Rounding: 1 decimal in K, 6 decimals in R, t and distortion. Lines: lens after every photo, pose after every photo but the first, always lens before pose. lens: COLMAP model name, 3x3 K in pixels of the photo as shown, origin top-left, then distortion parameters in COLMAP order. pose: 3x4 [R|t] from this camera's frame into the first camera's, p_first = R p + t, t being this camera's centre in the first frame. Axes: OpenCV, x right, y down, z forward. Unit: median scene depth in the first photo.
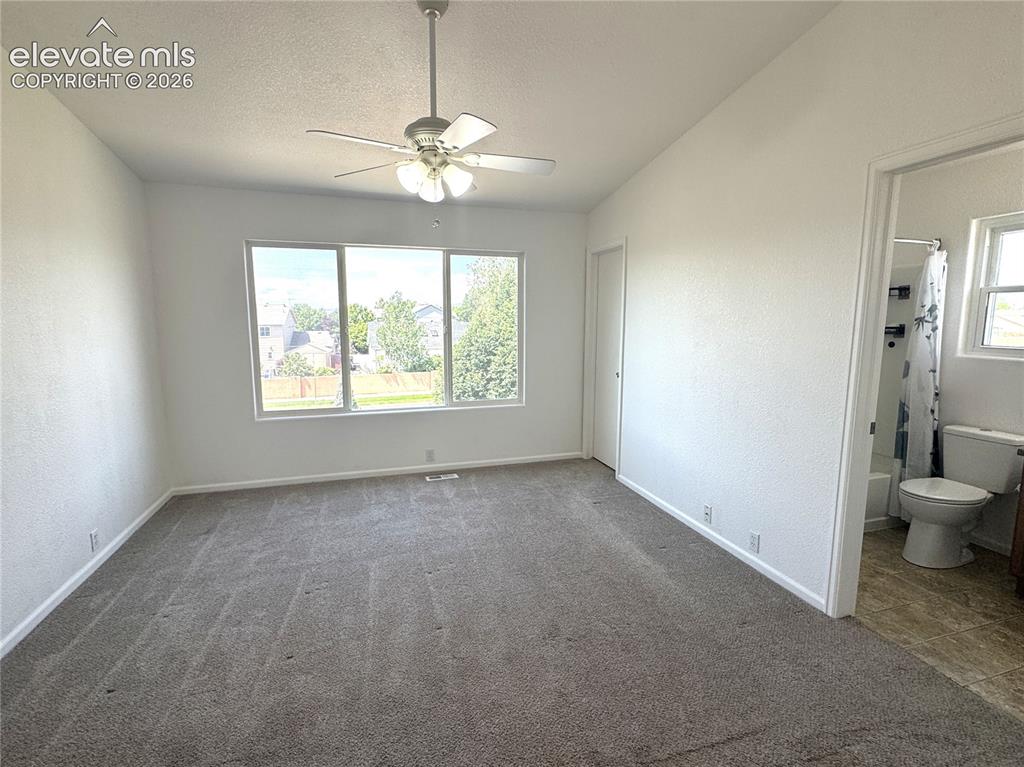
lens RADIAL K [[477.2, 0, 503.9], [0, 477.2, 385.3], [0, 0, 1]] dist [0.001167, -0.000899]
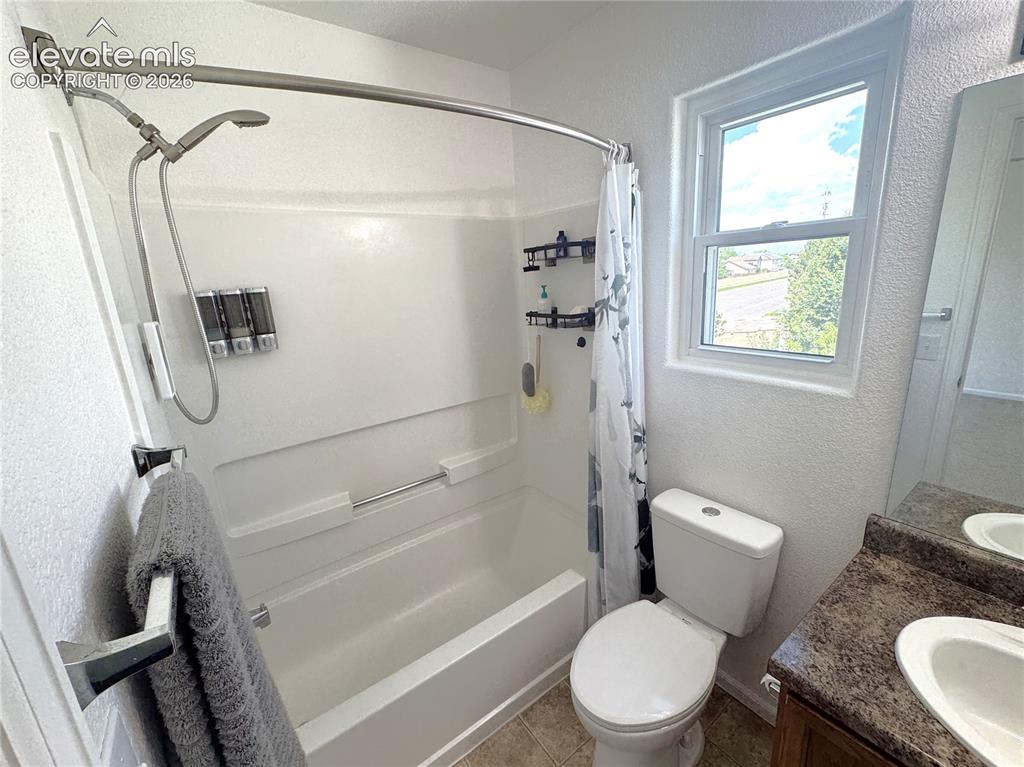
lens RADIAL K [[410.2, 0, 509.6], [0, 410.2, 380.8], [0, 0, 1]] dist [-0.000290, 0.000192]
pose [[0.946382, -0.130634, 0.295459, 0.641973], [0.099985, 0.988130, 0.116630, -0.119210], [-0.307188, -0.080835, 0.948210, 0.610842]]
